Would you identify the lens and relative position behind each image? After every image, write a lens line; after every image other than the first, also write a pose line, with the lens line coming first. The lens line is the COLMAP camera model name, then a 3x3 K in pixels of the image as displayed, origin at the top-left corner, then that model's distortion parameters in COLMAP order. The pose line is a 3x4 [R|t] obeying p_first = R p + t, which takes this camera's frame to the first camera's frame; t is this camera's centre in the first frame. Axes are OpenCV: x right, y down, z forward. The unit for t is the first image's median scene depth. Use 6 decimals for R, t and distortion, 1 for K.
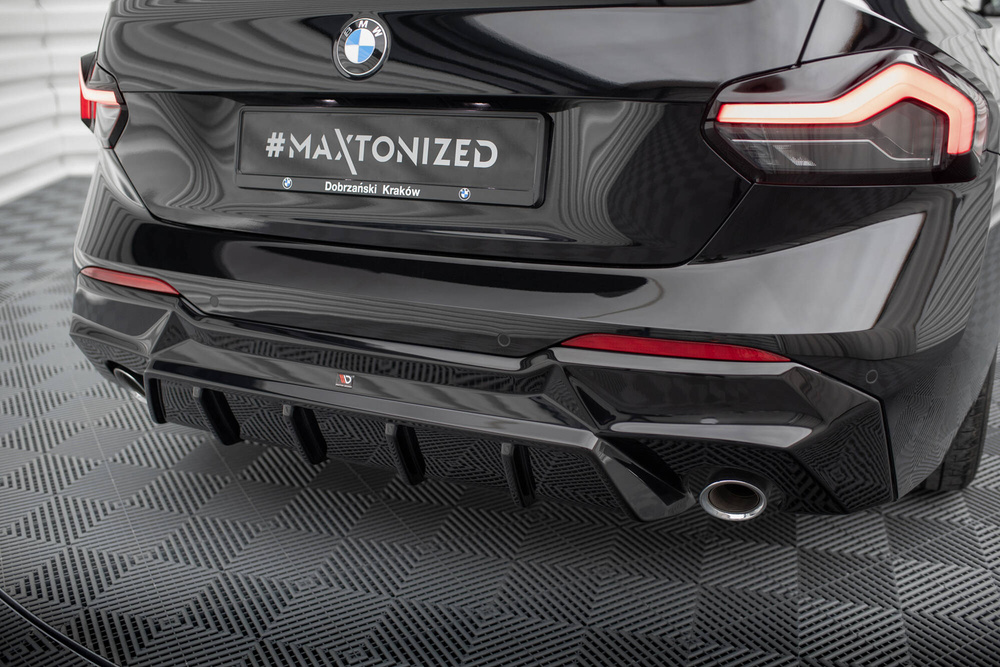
lens RADIAL K [[1010.0, 0, 500.0], [0, 1010.0, 333.5], [0, 0, 1]] dist [-0.076754, -0.001965]
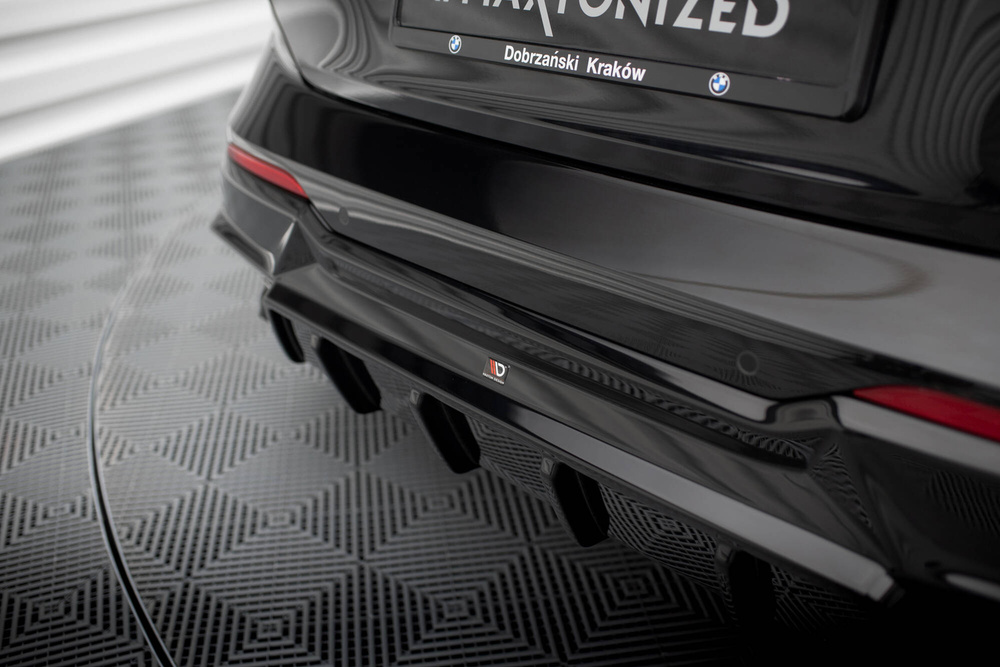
lens RADIAL K [[1010.0, 0, 500.0], [0, 1010.0, 333.5], [0, 0, 1]] dist [-0.076754, -0.001965]
pose [[0.938864, 0.146802, -0.311421, 0.041299], [-0.106890, 0.984127, 0.141664, -0.066532], [0.327275, -0.099716, 0.939653, 0.419890]]
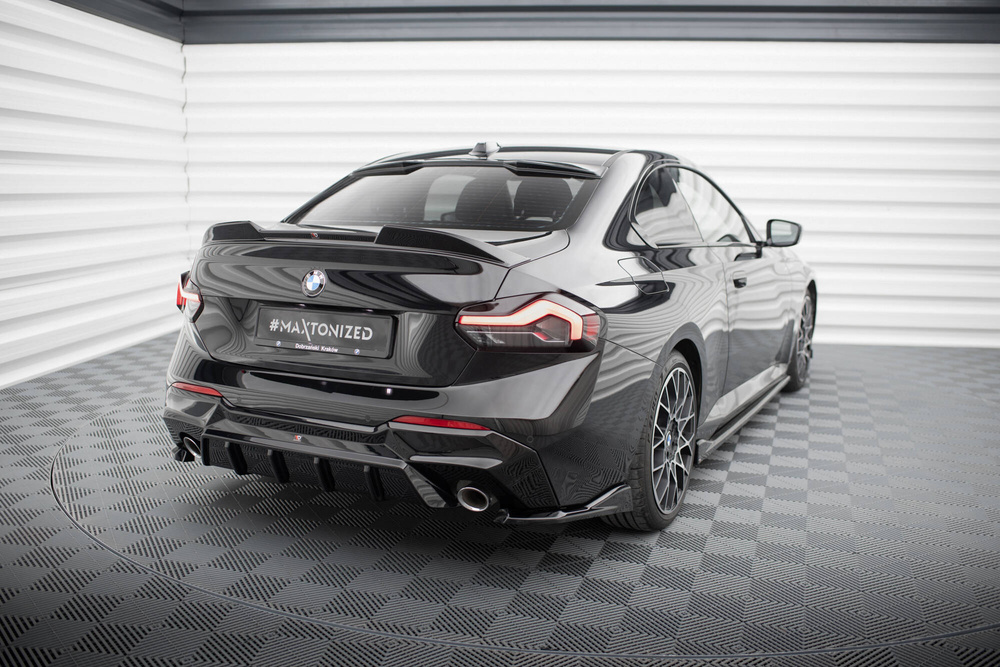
lens RADIAL K [[960.6, 0, 500.0], [0, 960.6, 333.5], [0, 0, 1]] dist [-0.056017, 0.029615]
pose [[0.998921, 0.034267, -0.031335, 0.323852], [-0.039000, 0.985411, -0.165663, 0.147525], [0.025201, 0.166707, 0.985684, -0.994602]]
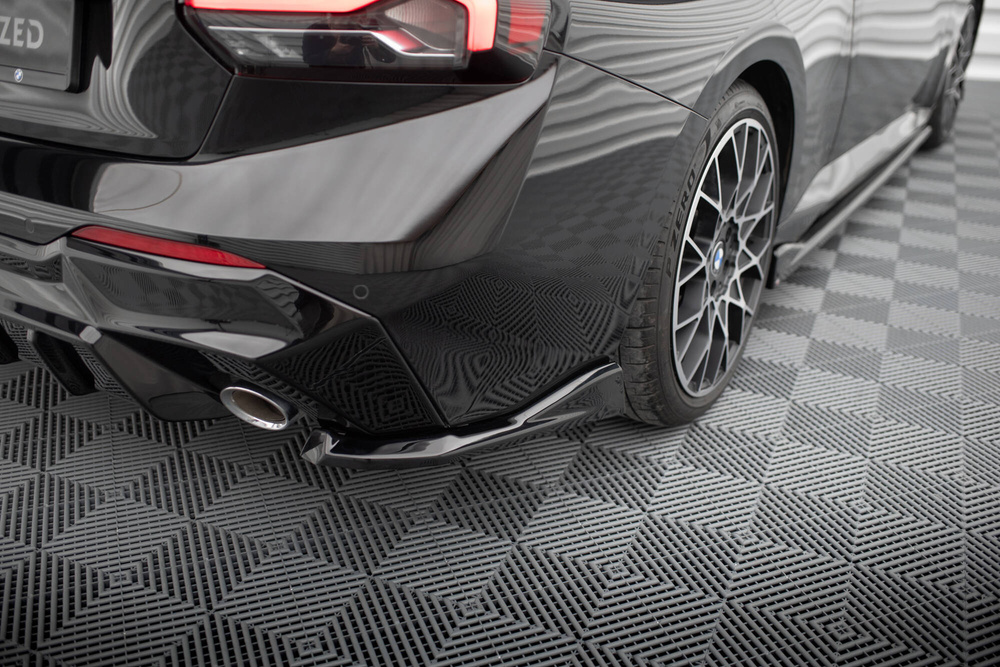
lens RADIAL K [[960.6, 0, 500.0], [0, 960.6, 333.5], [0, 0, 1]] dist [-0.056017, 0.029615]
pose [[0.991030, 0.082173, -0.105391, 0.531478], [-0.069819, 0.990795, 0.115978, -0.027398], [0.113951, -0.107580, 0.987645, 0.110322]]
